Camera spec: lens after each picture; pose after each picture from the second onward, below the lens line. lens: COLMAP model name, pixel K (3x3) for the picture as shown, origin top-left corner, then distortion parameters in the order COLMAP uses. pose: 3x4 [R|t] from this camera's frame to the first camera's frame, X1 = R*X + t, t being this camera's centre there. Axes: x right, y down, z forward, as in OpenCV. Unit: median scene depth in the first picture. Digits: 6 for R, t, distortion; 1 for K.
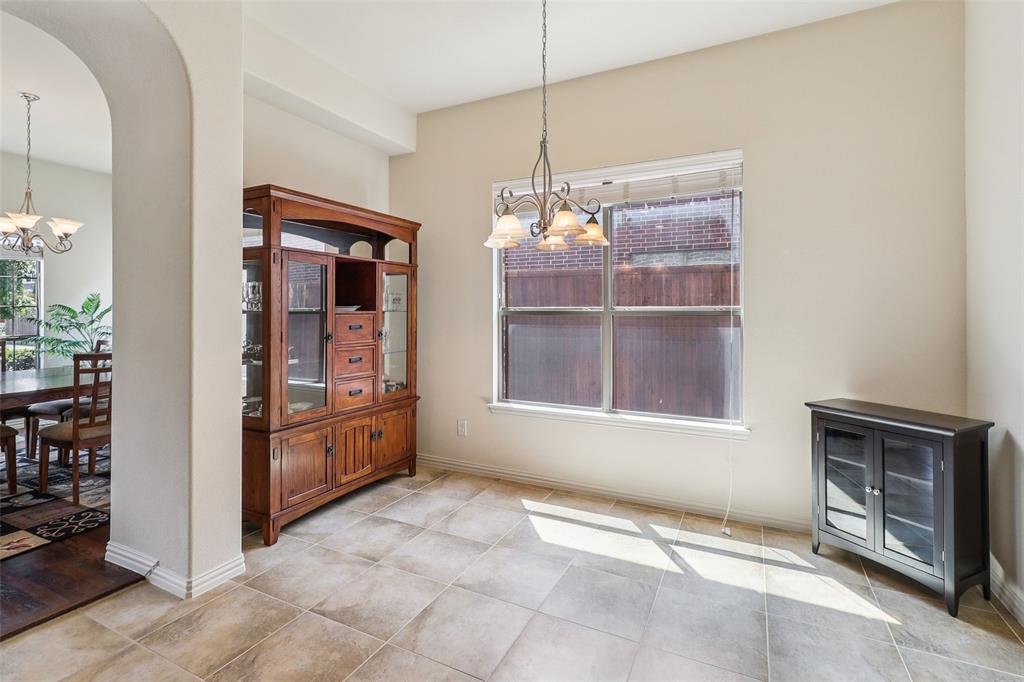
lens RADIAL K [[481.1, 0, 511.1], [0, 481.1, 308.2], [0, 0, 1]] dist [-0.002074, -0.000500]
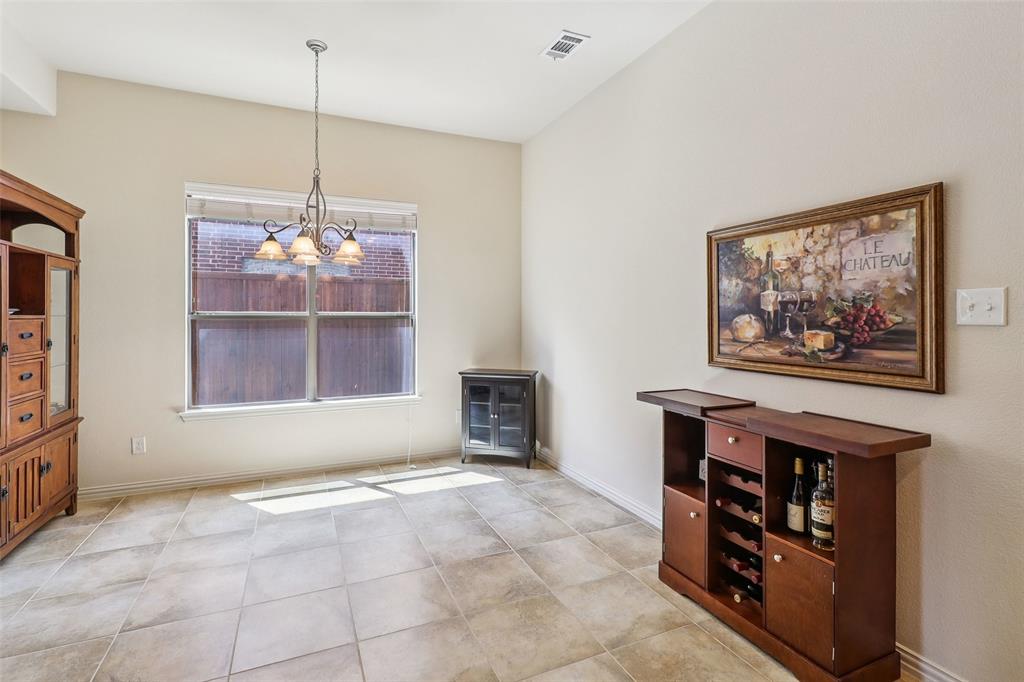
lens RADIAL K [[478.0, 0, 505.3], [0, 478.0, 316.8], [0, 0, 1]] dist [0.002245, -0.000792]
pose [[0.631076, -0.000788, 0.775721, -0.422965], [-0.006589, 0.999958, 0.006376, -0.001682], [-0.775693, -0.009135, 0.631044, -0.108999]]
